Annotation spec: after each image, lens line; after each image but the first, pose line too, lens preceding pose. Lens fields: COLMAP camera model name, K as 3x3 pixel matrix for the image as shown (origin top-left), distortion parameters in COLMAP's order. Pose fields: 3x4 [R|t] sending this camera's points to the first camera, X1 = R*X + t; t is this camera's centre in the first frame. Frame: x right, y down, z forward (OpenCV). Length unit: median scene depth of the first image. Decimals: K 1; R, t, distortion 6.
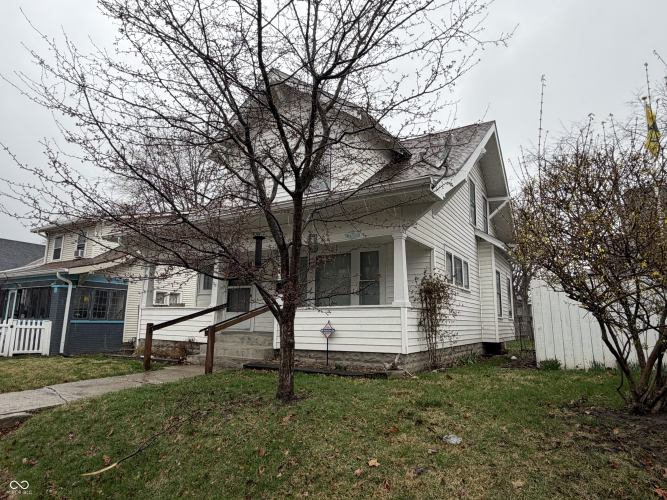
lens RADIAL K [[402.9, 0, 333.1], [0, 402.9, 250.6], [0, 0, 1]] dist [0.002408, 0.002974]
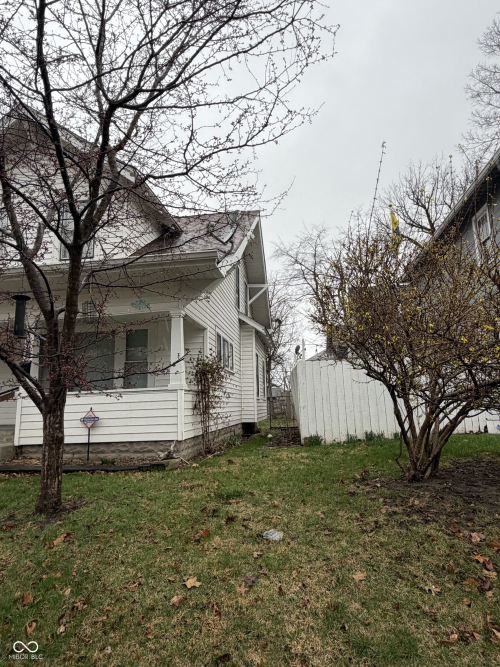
lens RADIAL K [[402.9, 0, 249.3], [0, 402.9, 332.6], [0, 0, 1]] dist [0.002408, 0.002974]
pose [[0.917418, 0.033444, 0.396516, -0.058510], [-0.031633, 0.999438, -0.011109, 0.016872], [-0.396665, -0.002351, 0.917961, 0.101817]]
